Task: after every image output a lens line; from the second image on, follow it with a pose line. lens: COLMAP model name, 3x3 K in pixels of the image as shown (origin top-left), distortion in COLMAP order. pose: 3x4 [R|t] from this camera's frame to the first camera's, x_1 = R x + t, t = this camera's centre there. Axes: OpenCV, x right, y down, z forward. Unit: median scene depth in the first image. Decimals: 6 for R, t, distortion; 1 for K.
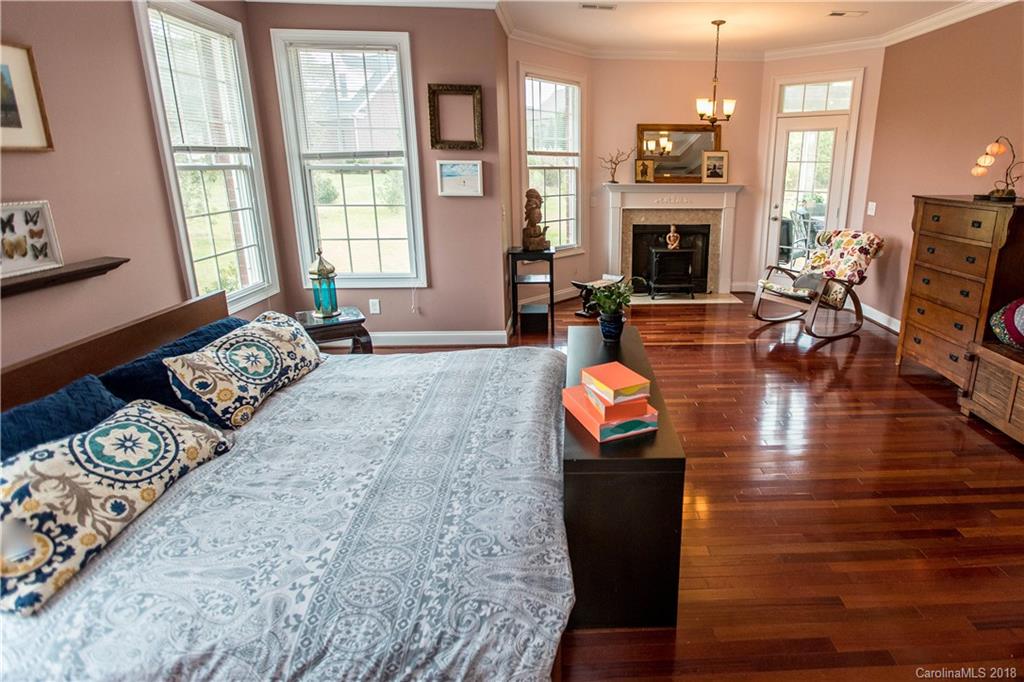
lens RADIAL K [[560.5, 0, 606.8], [0, 560.5, 306.4], [0, 0, 1]] dist [-0.000067, 0.000521]
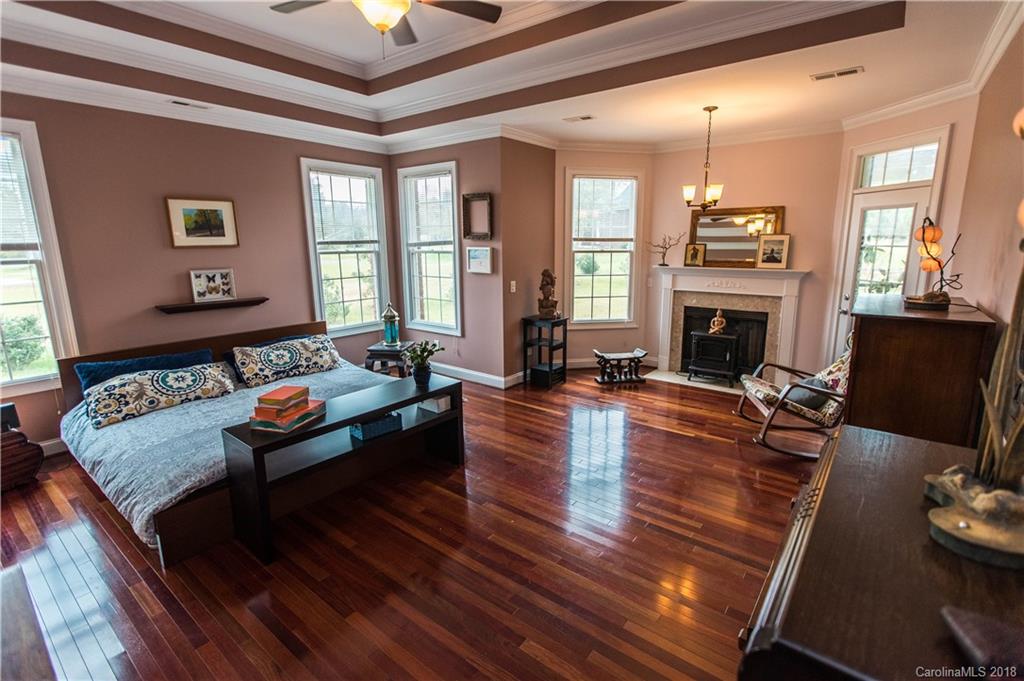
lens RADIAL K [[489.3, 0, 512.0], [0, 489.3, 340.5], [0, 0, 1]] dist [0.000107, 0.000231]
pose [[0.737076, 0.126002, -0.663960, 0.516562], [-0.160243, 0.987033, 0.009424, -0.049910], [0.656537, 0.099448, 0.747709, 0.150946]]
